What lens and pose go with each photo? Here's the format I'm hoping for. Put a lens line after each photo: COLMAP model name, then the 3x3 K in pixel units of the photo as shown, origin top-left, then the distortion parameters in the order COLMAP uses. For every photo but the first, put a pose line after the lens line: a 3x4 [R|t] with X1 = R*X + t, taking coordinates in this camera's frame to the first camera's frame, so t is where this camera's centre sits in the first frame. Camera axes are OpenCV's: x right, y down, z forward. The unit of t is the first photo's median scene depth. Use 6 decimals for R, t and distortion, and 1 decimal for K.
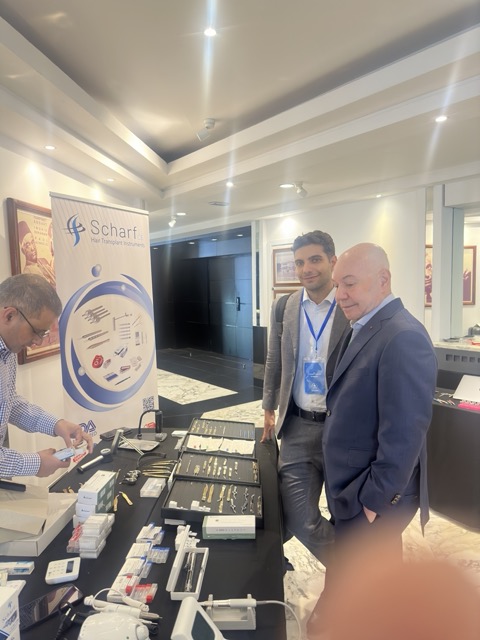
lens RADIAL K [[454.6, 0, 234.4], [0, 454.6, 332.3], [0, 0, 1]] dist [0.094862, -0.063915]
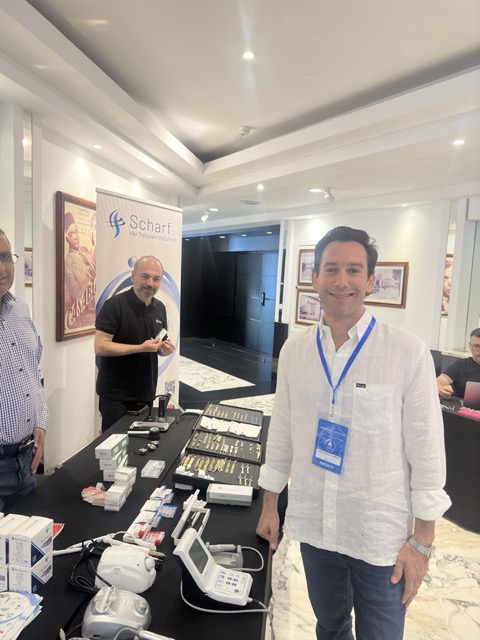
lens RADIAL K [[454.6, 0, 236.2], [0, 454.6, 328.0], [0, 0, 1]] dist [0.094862, -0.063915]
pose [[0.995910, 0.073880, -0.052004, 0.013795], [-0.073524, 0.997255, 0.008739, -0.003421], [0.052507, -0.004880, 0.998609, -0.061916]]
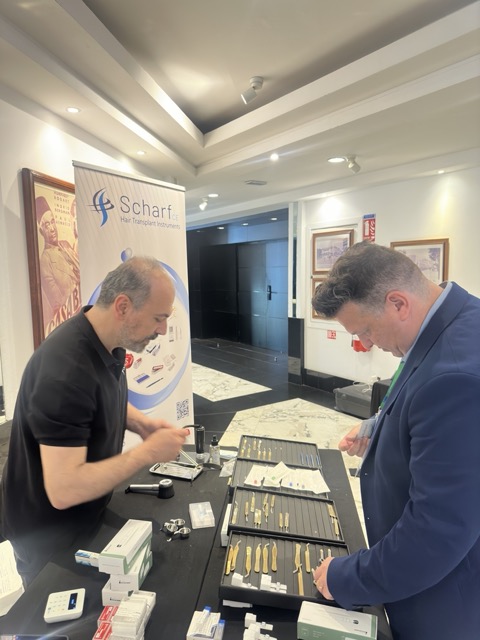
lens RADIAL K [[454.6, 0, 233.0], [0, 454.6, 328.1], [0, 0, 1]] dist [0.094862, -0.063915]
pose [[0.998711, 0.010766, -0.049597, -0.043704], [-0.009851, 0.999778, 0.018651, -0.012918], [0.049786, -0.018138, 0.998595, 0.118764]]
